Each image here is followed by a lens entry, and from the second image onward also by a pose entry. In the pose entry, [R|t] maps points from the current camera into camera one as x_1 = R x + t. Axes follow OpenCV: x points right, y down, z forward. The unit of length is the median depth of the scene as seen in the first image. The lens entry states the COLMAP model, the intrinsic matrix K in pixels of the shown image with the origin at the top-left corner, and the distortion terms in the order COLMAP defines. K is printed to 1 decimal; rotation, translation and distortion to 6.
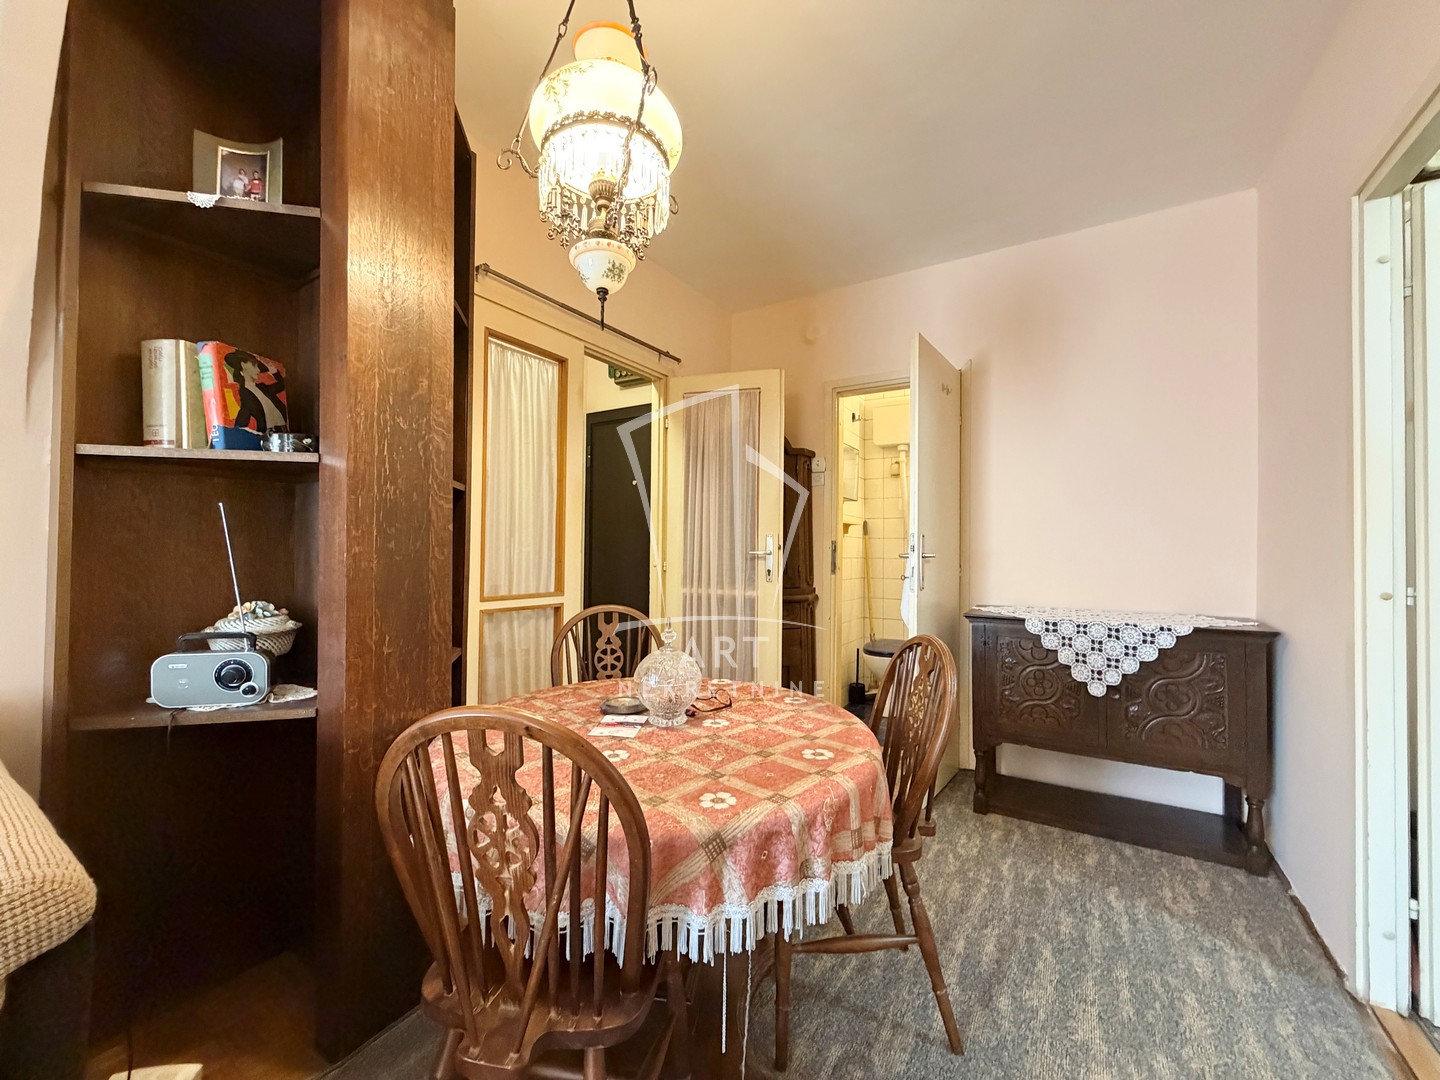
lens RADIAL K [[570.4, 0, 720.0], [0, 570.4, 540.0], [0, 0, 1]] dist [0.003151, -0.000137]
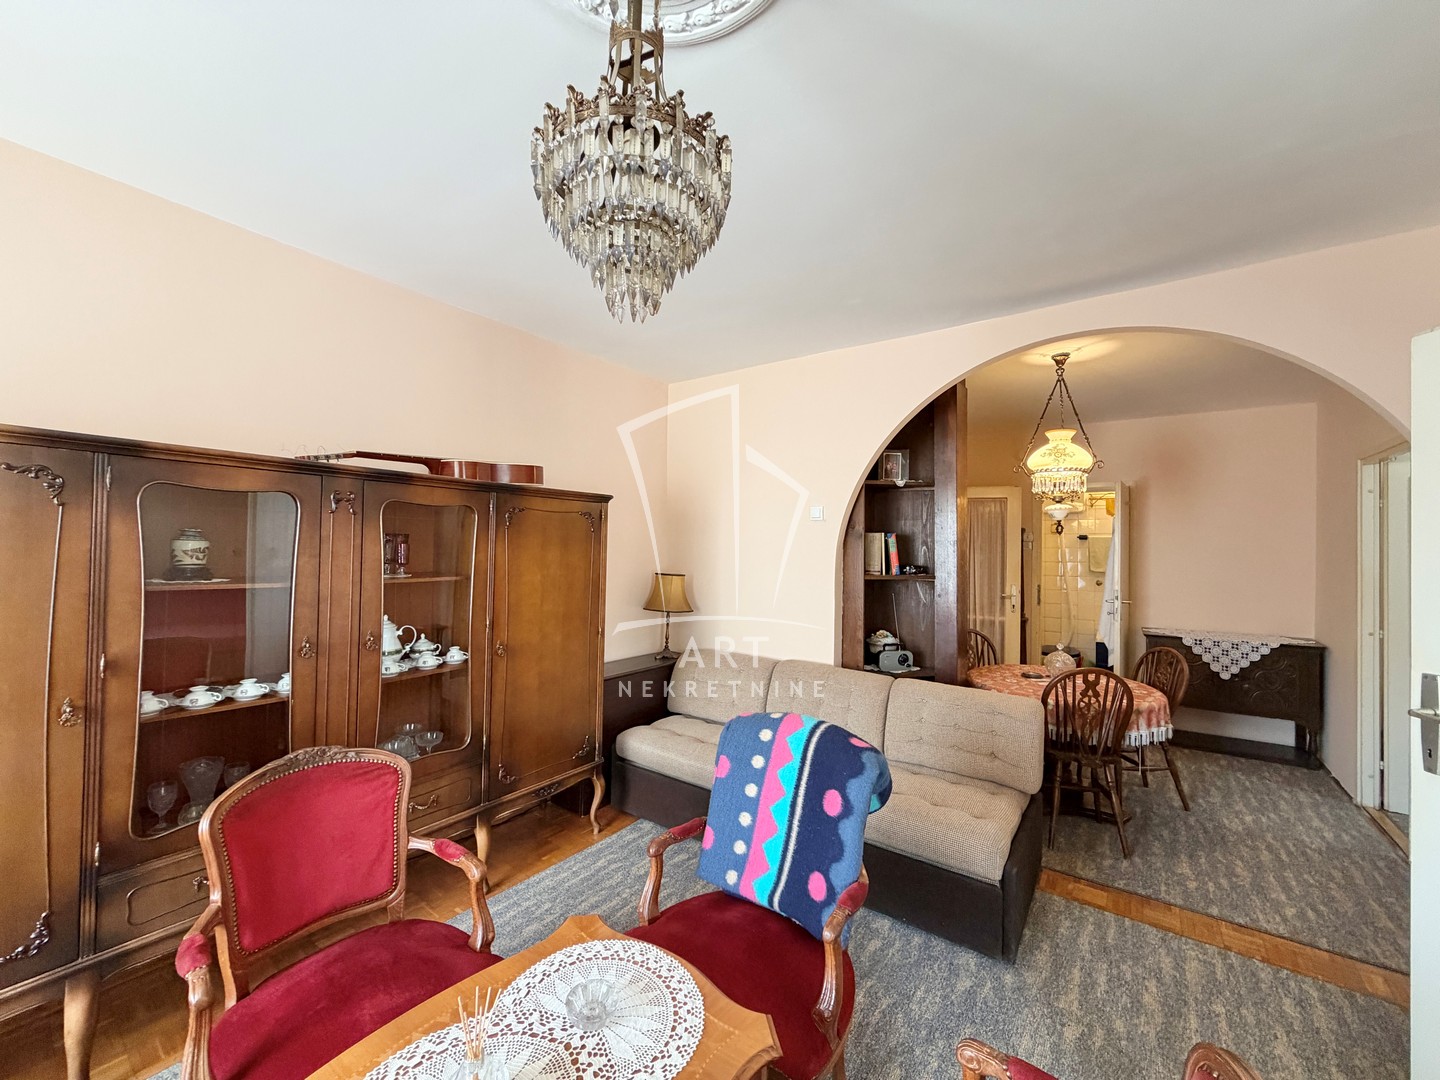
lens RADIAL K [[570.4, 0, 720.0], [0, 570.4, 540.0], [0, 0, 1]] dist [0.003151, -0.000137]
pose [[0.998316, 0.003121, -0.057926, -0.935248], [-0.002996, 0.999993, 0.002238, -0.194066], [0.057933, -0.002061, 0.998318, -1.023350]]
